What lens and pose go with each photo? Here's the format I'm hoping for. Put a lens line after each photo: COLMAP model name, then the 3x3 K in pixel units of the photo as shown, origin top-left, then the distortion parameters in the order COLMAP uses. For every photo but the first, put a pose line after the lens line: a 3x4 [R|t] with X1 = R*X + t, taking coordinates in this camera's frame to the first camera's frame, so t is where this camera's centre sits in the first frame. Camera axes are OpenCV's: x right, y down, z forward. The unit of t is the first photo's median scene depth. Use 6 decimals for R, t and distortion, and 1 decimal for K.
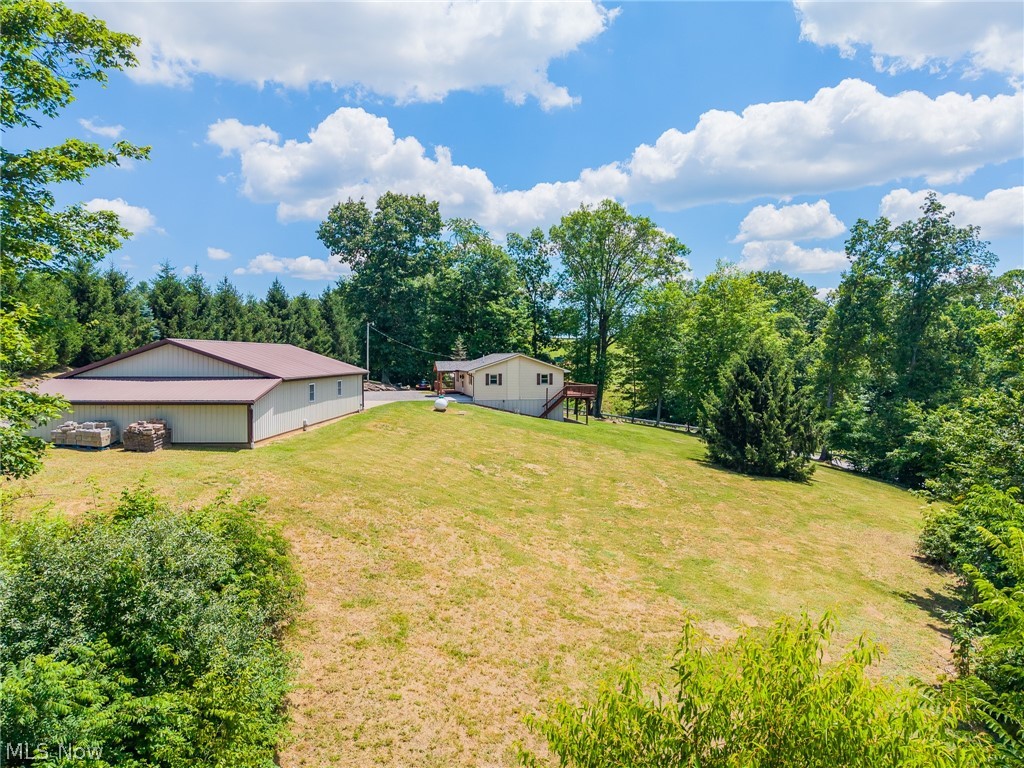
lens RADIAL K [[695.1, 0, 512.0], [0, 695.1, 384.0], [0, 0, 1]] dist [0.049400, -0.044670]
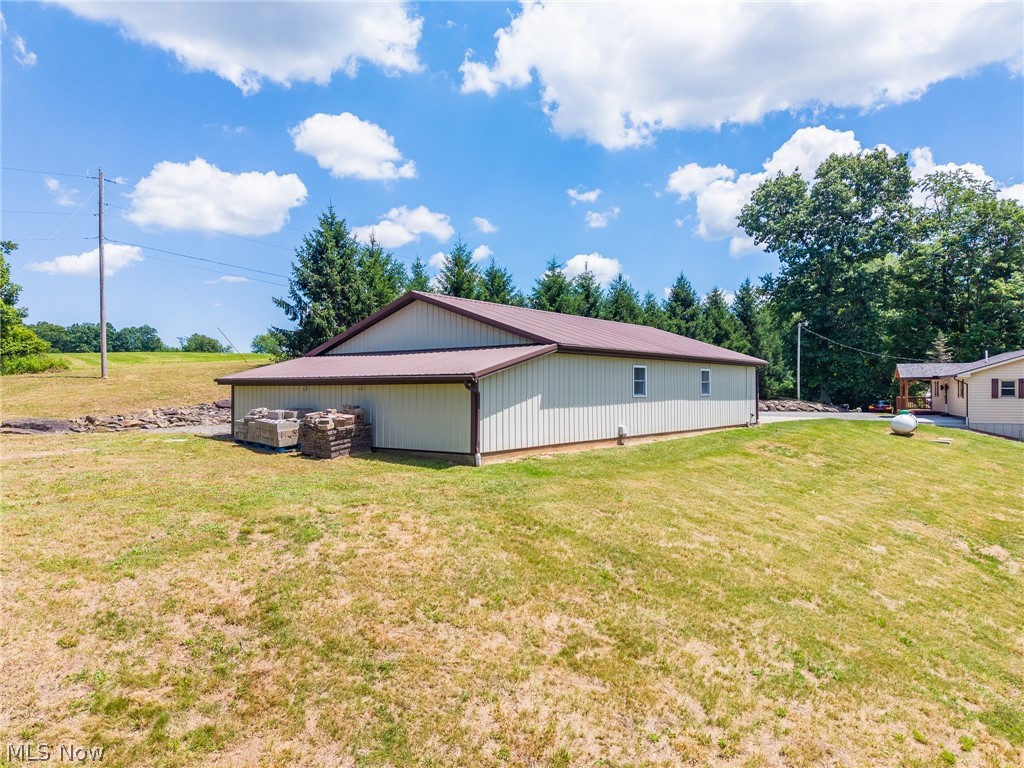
lens RADIAL K [[695.1, 0, 512.0], [0, 695.1, 384.0], [0, 0, 1]] dist [0.049400, -0.044670]
pose [[0.812414, -0.001976, -0.583078, -0.015120], [-0.024614, 0.998987, -0.037681, 0.017179], [0.582562, 0.044965, 0.811542, 0.204505]]
